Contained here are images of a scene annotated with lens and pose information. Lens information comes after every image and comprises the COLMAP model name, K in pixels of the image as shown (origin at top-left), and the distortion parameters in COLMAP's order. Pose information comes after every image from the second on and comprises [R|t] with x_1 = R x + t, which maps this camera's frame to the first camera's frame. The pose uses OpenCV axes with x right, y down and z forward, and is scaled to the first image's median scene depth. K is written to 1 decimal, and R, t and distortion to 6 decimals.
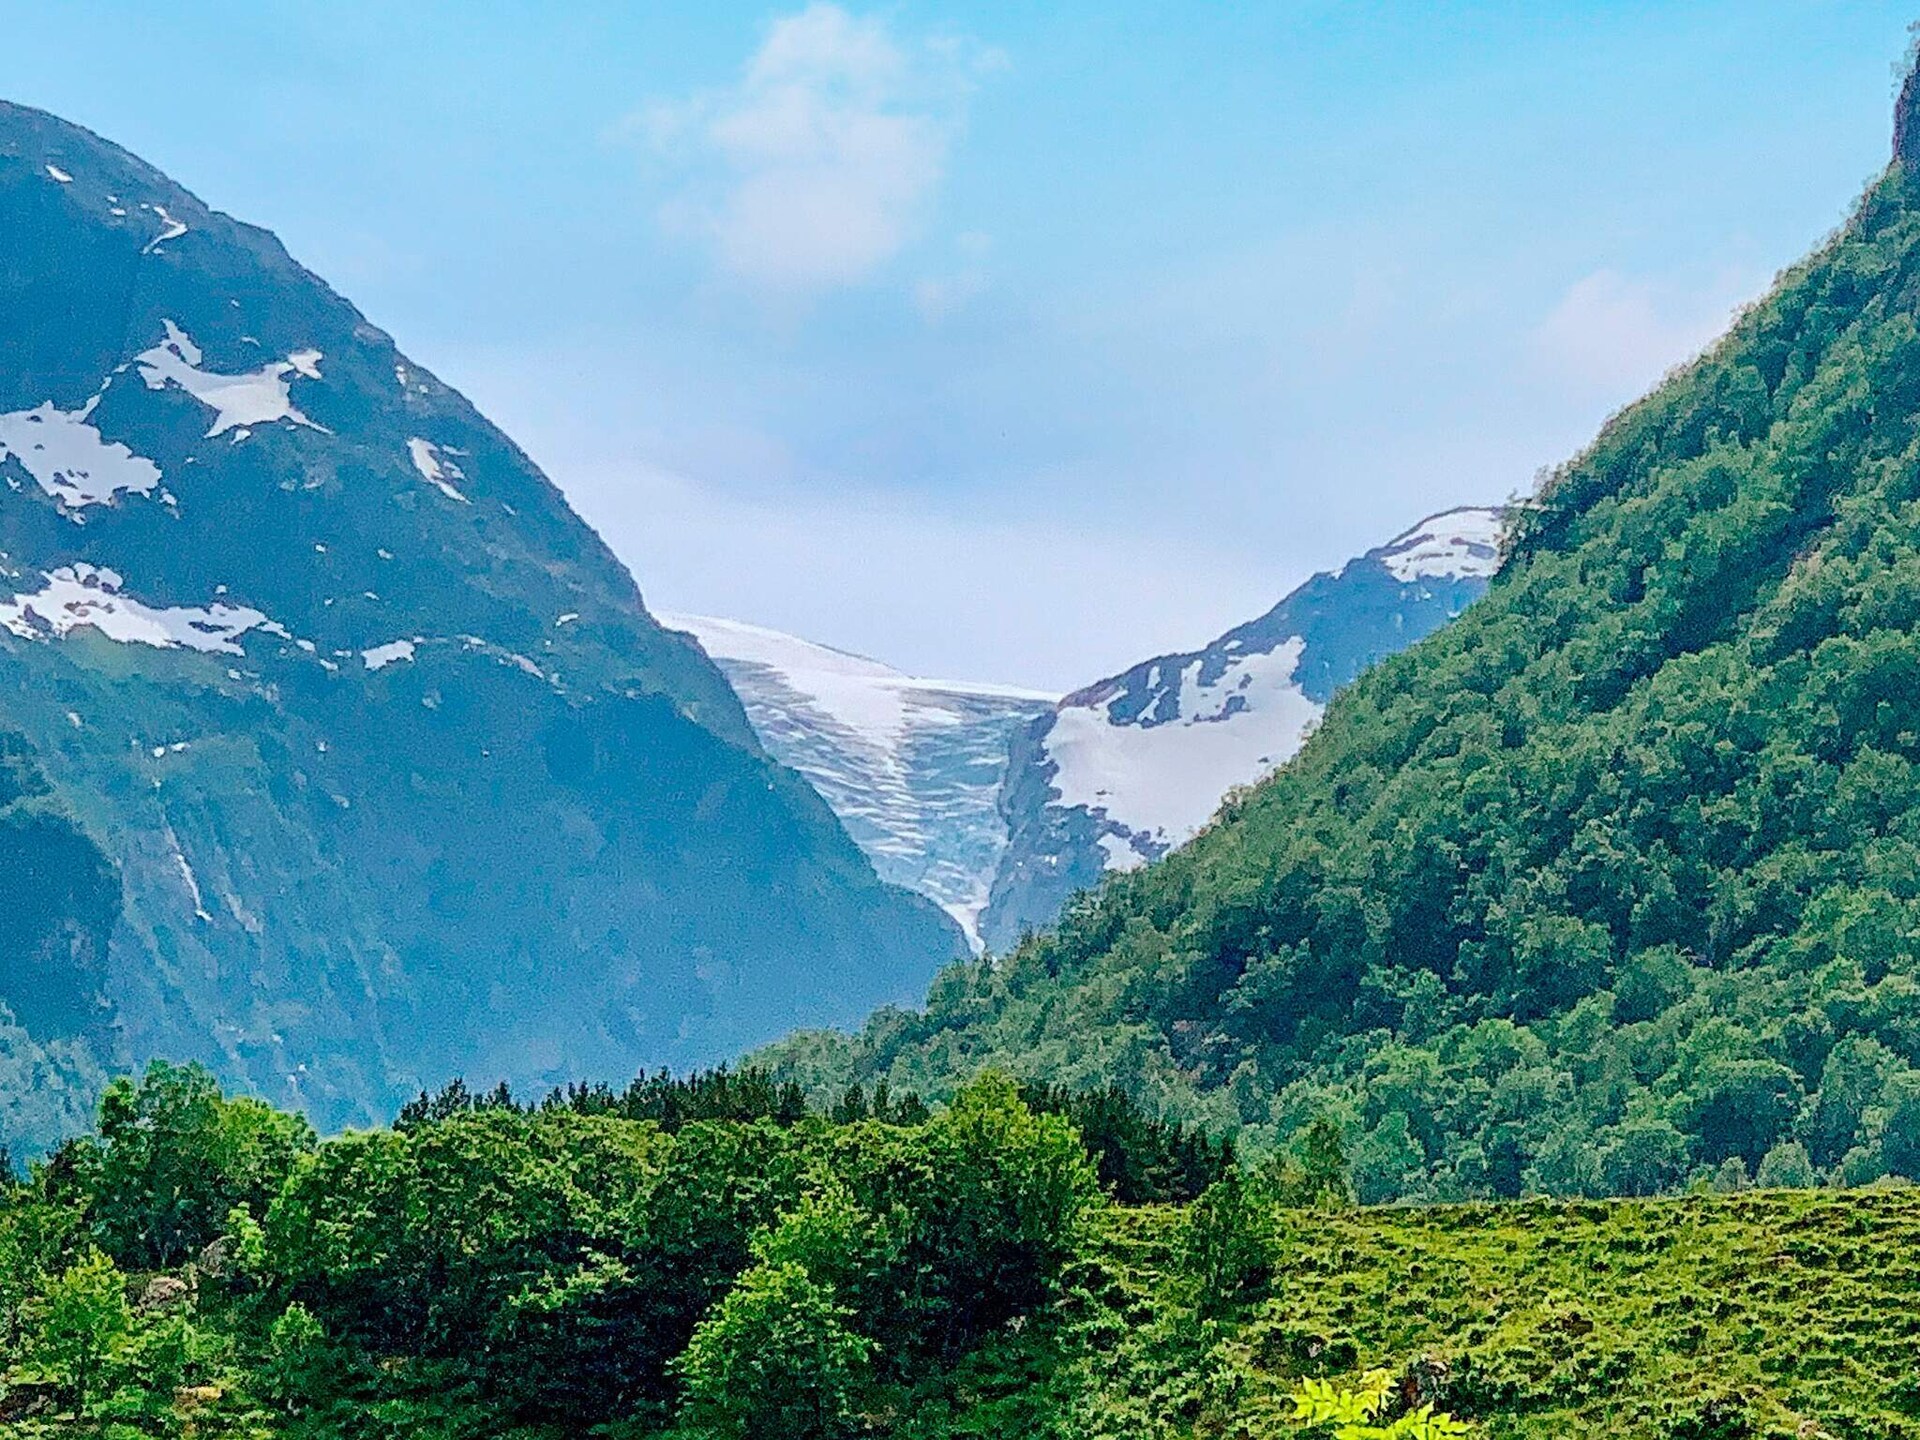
lens RADIAL K [[4199.2, 0, 799.4], [0, 4199.2, 721.0], [0, 0, 1]] dist [0.005903, -0.663982]
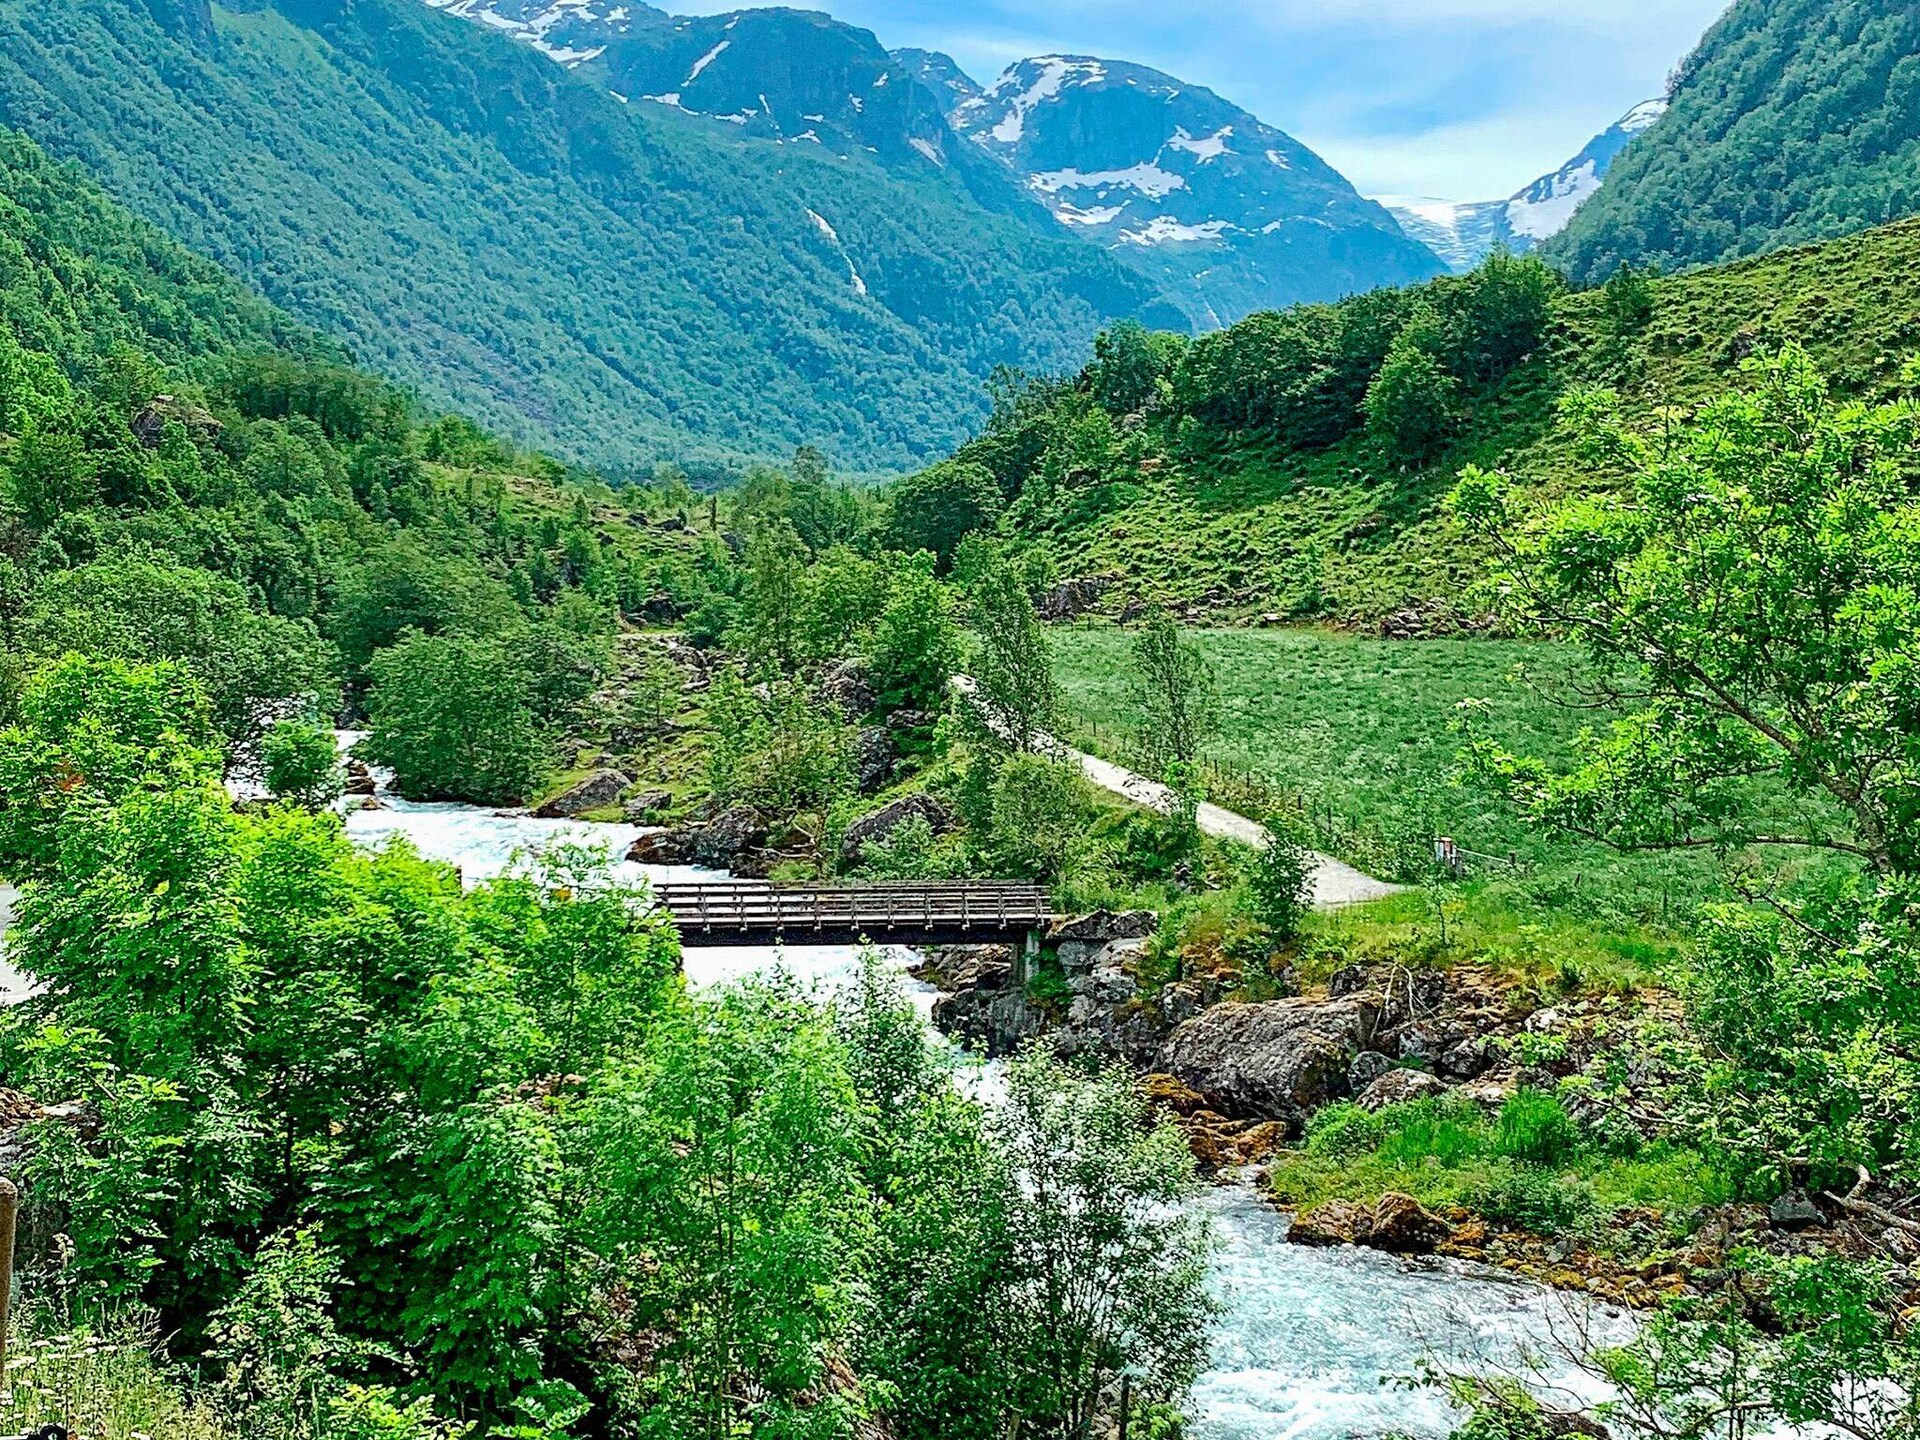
lens RADIAL K [[4189.6, 0, 959.4], [0, 4189.6, 662.4], [0, 0, 1]] dist [0.556413, -7.467906]
pose [[0.983375, -0.151890, -0.099509, -0.038440], [0.171844, 0.955512, 0.239722, -0.266742], [0.058671, -0.252837, 0.965728, -1.082118]]
